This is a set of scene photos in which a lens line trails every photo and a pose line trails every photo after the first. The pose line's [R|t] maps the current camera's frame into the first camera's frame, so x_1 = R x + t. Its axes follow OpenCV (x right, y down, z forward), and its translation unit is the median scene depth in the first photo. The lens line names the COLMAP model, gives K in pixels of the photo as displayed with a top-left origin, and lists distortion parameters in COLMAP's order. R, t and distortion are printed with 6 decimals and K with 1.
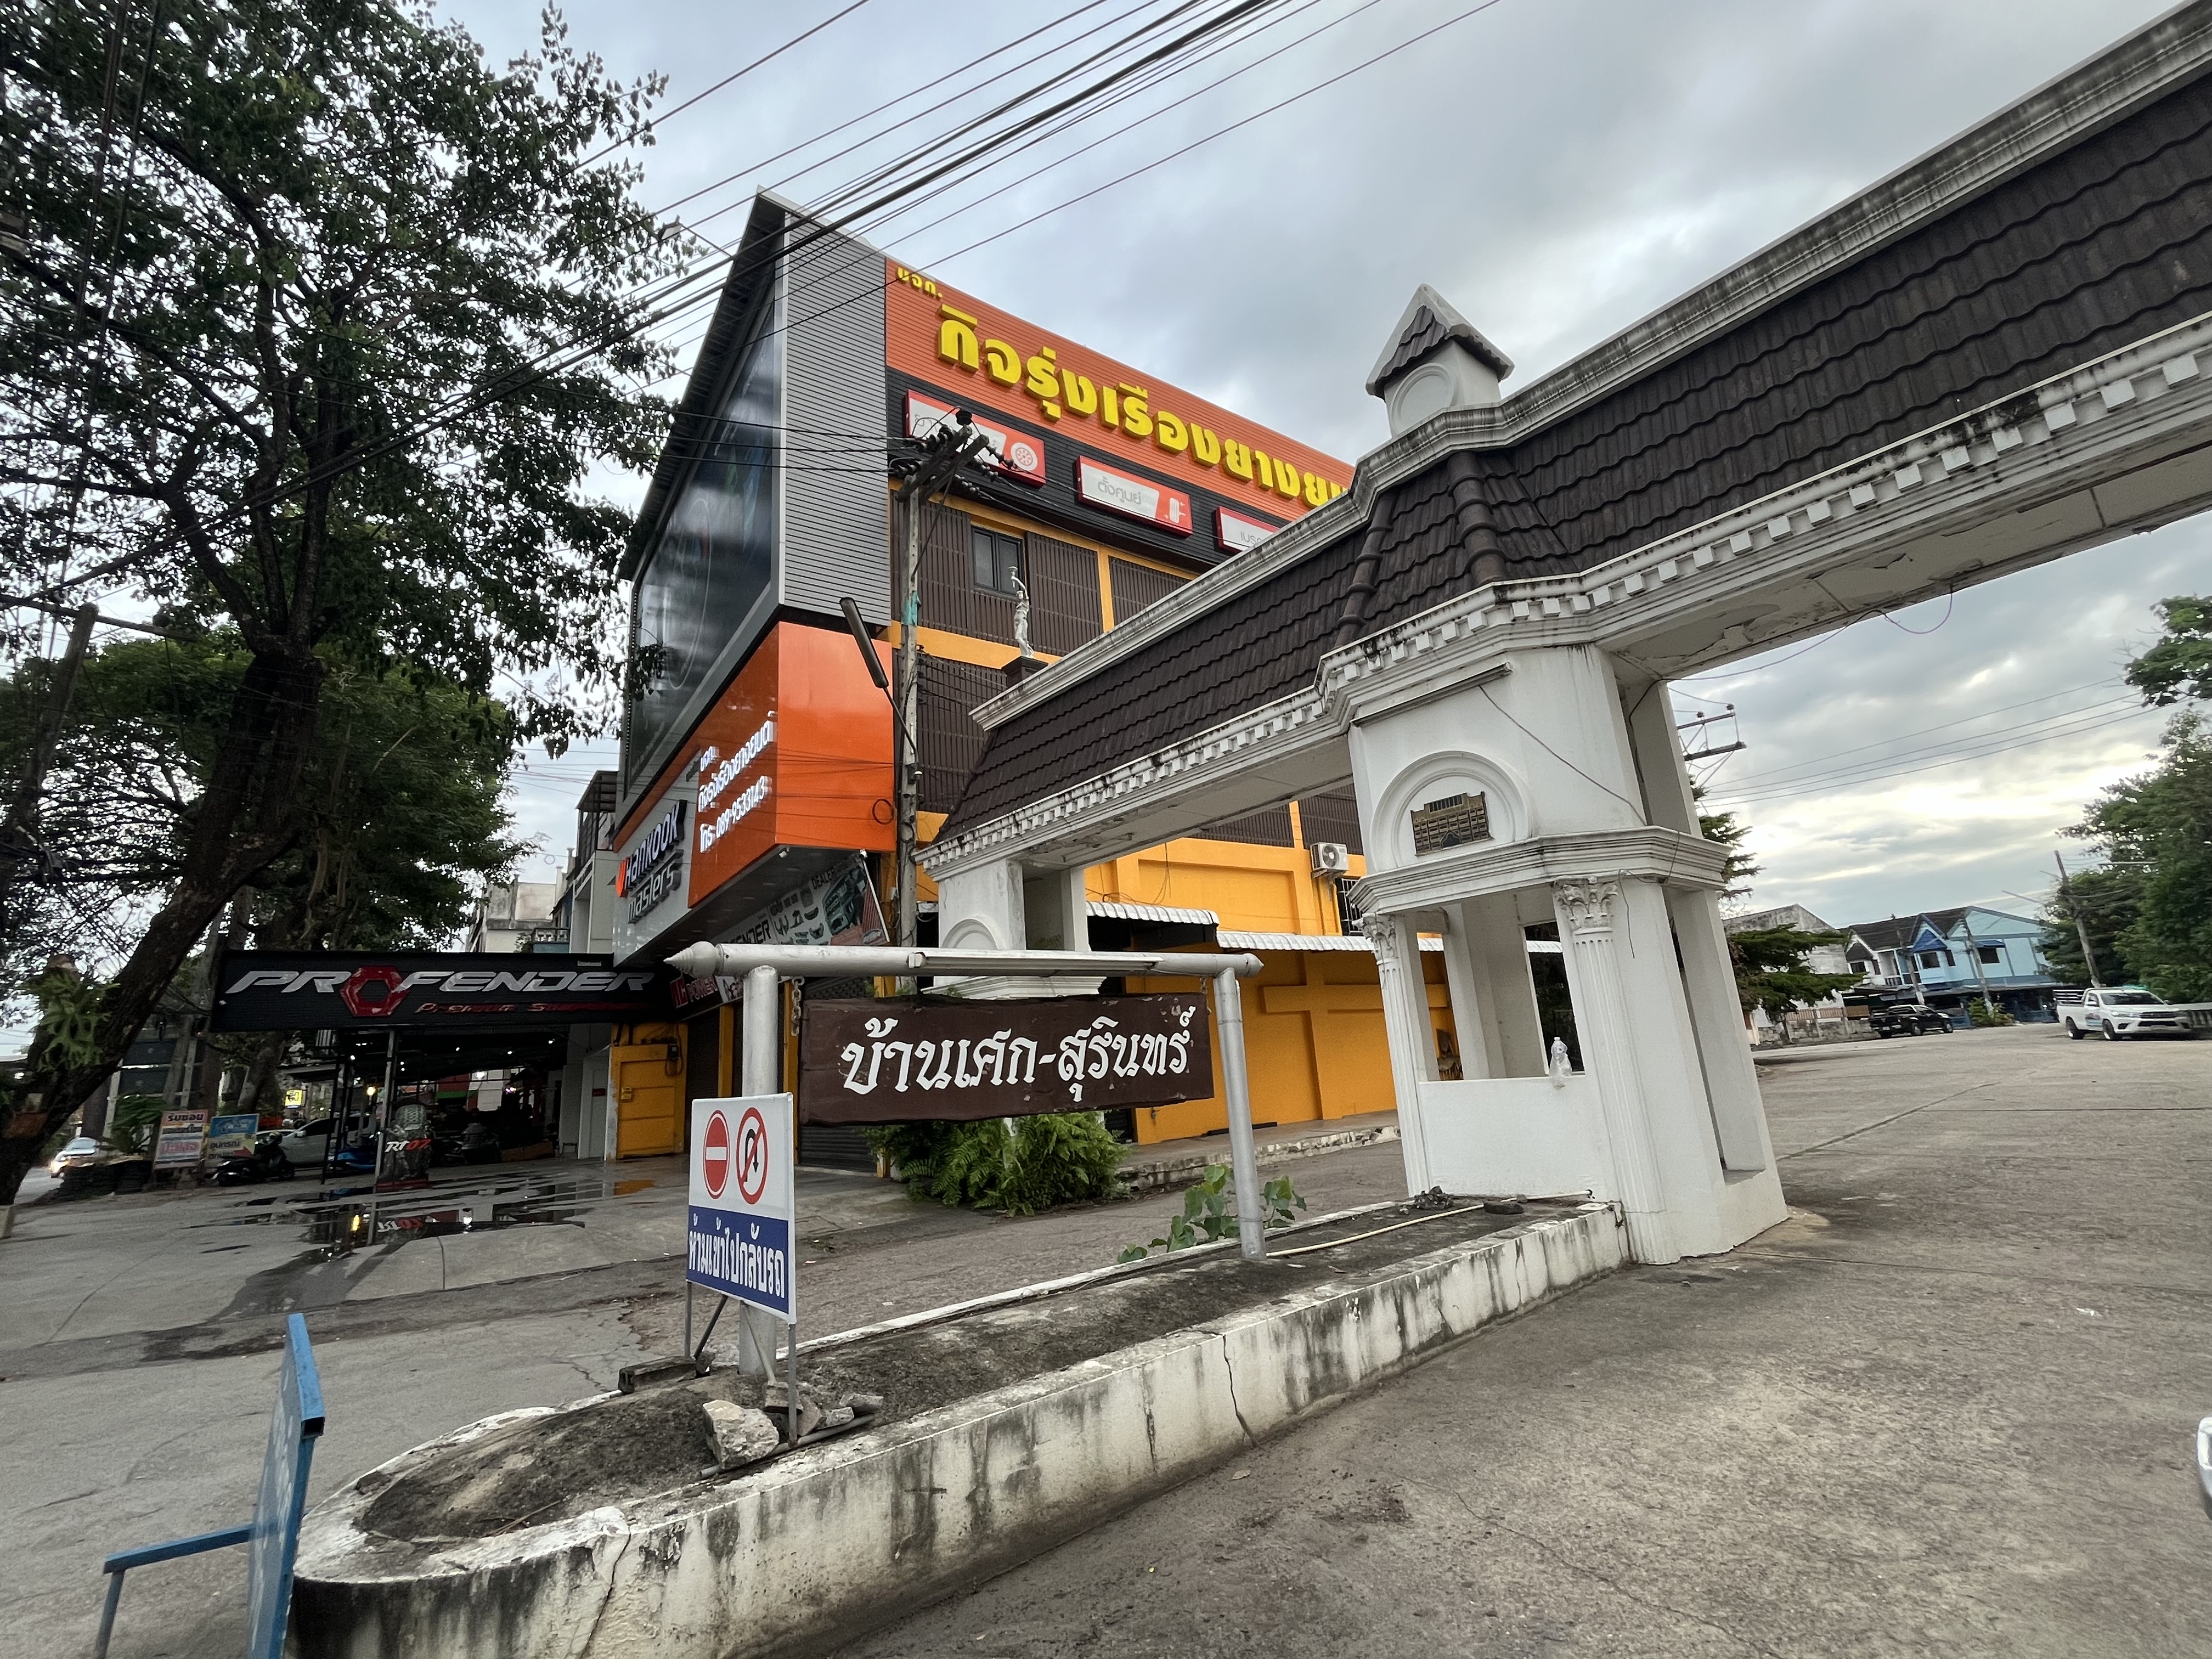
lens RADIAL K [[940.0, 0, 1106.0], [0, 940.0, 829.5], [0, 0, 1]] dist [-0.013102, -0.000113]
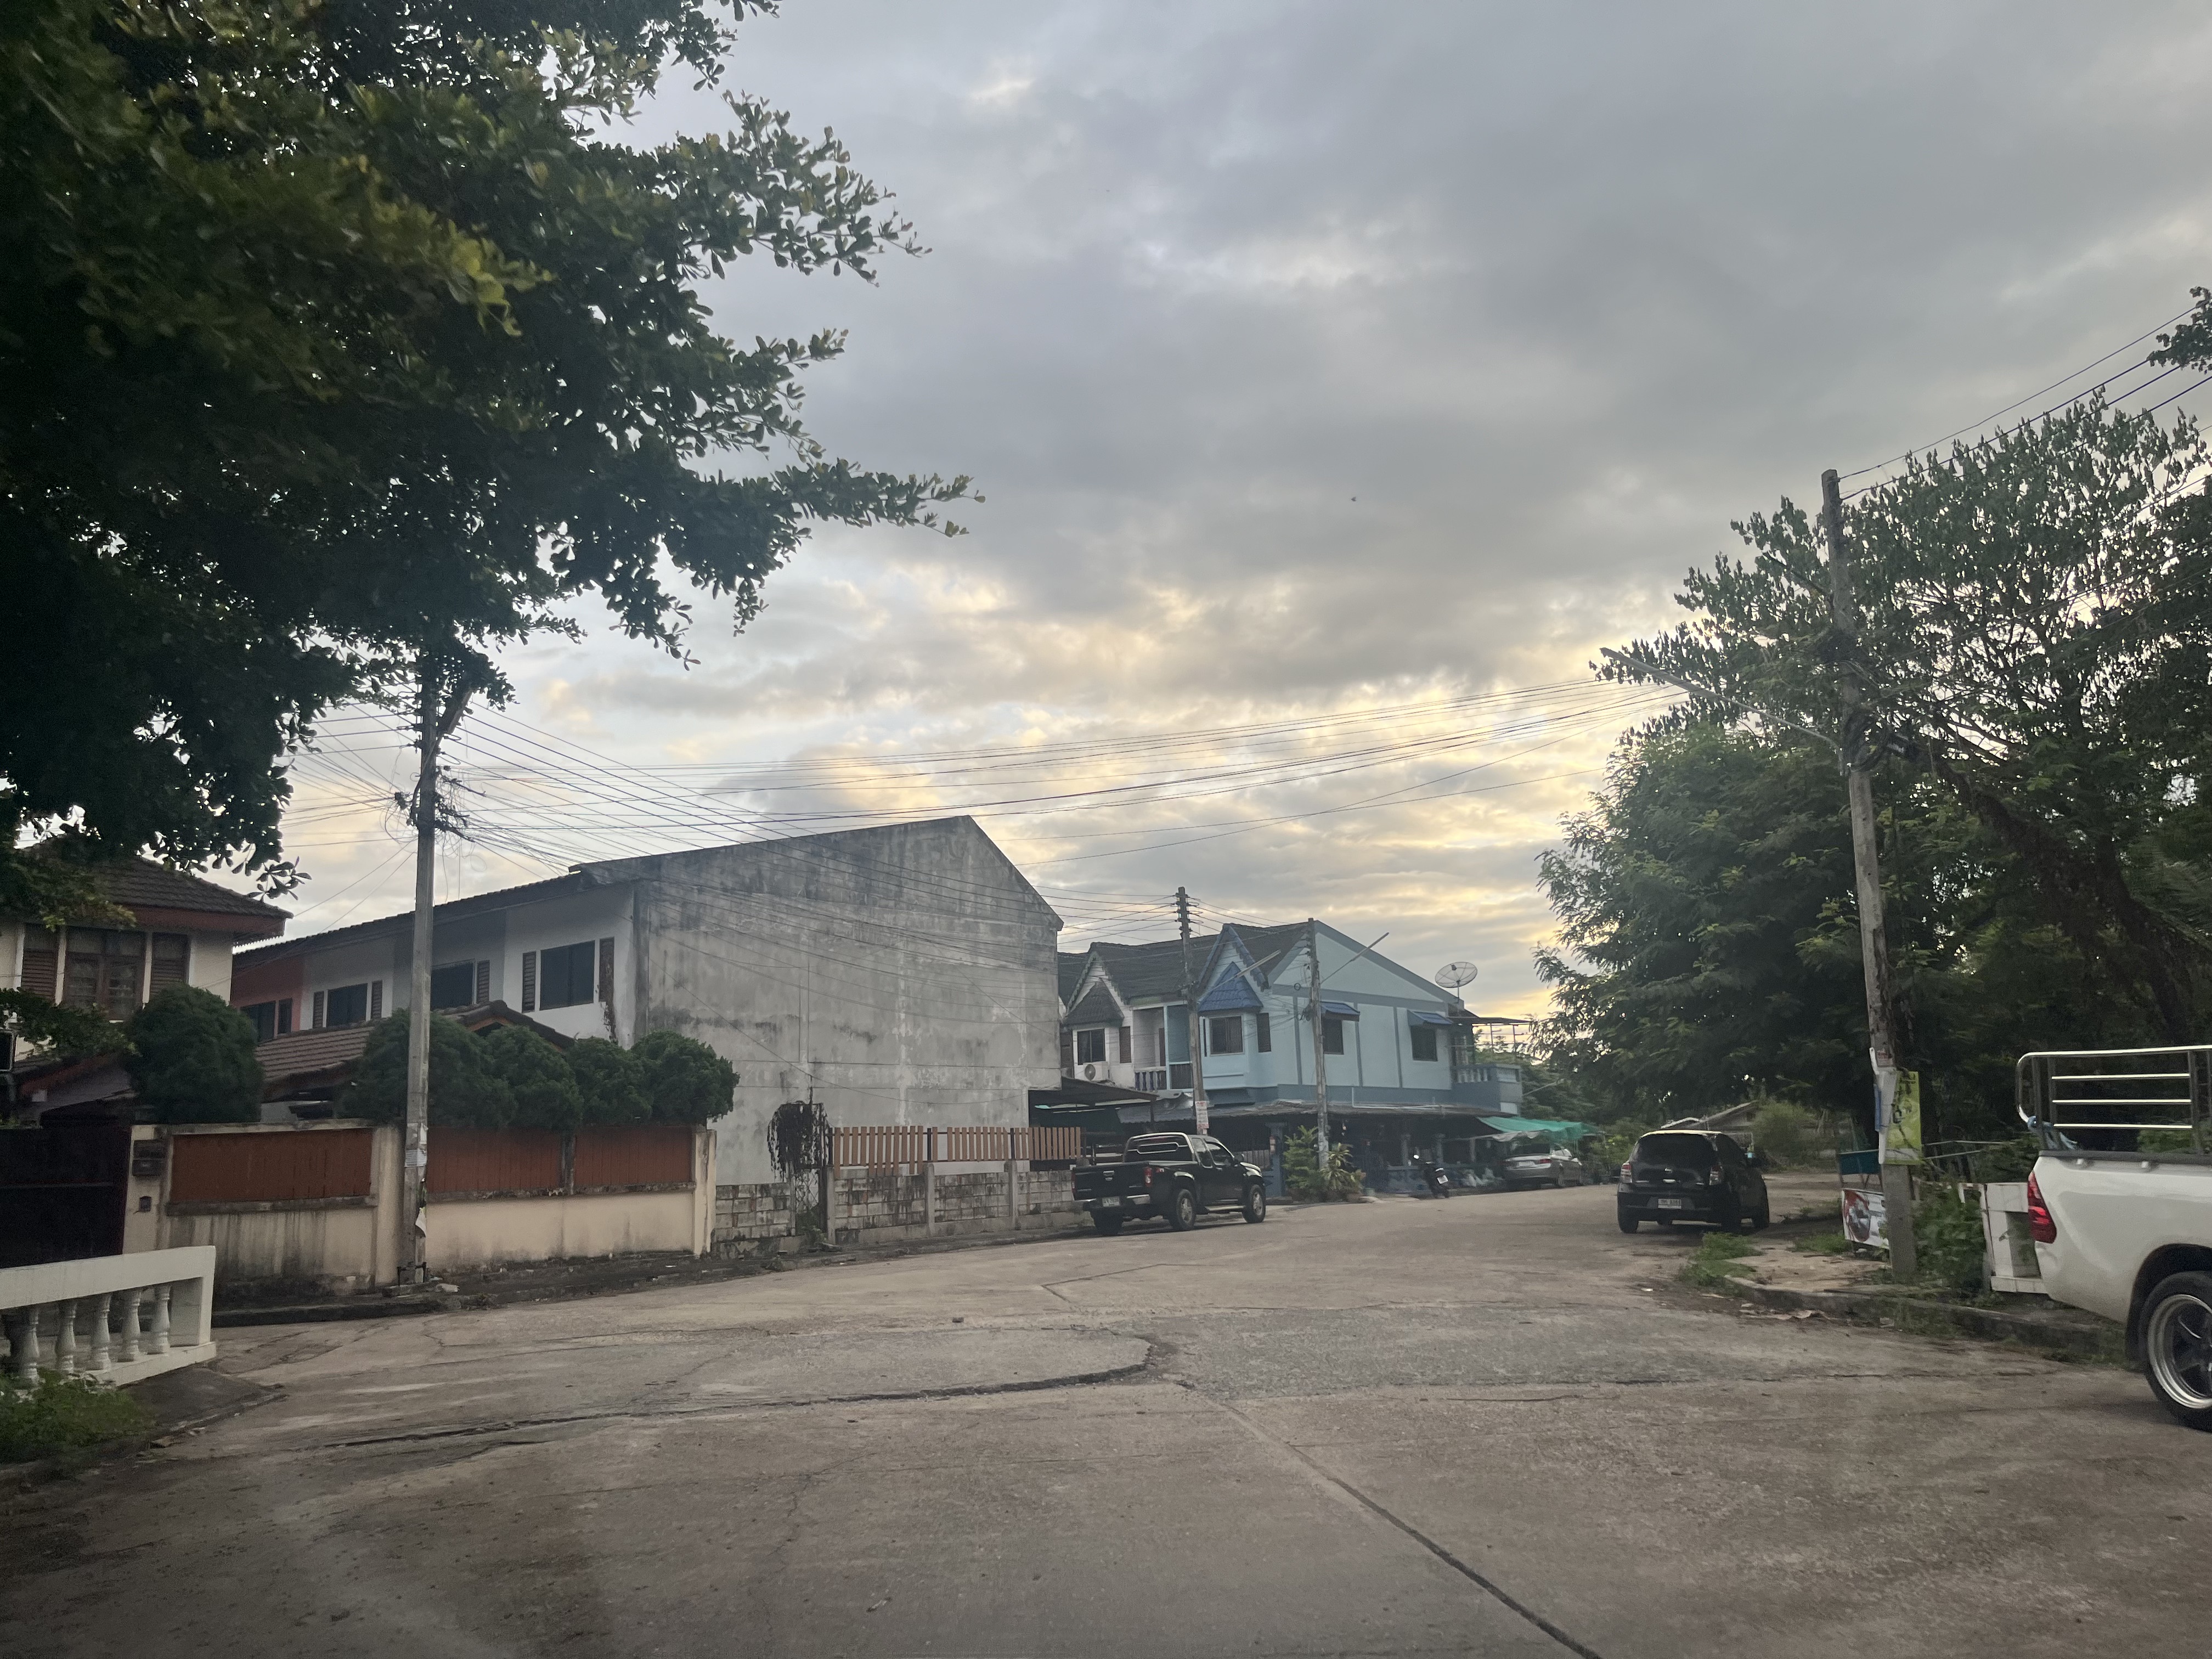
lens RADIAL K [[1678.1, 0, 1106.0], [0, 1678.1, 829.5], [0, 0, 1]] dist [0.001061, 0.000136]
pose [[0.778987, 0.162475, 0.605625, 0.438373], [-0.178707, 0.983317, -0.033937, 0.101241], [-0.601035, -0.081793, 0.795026, 0.520032]]
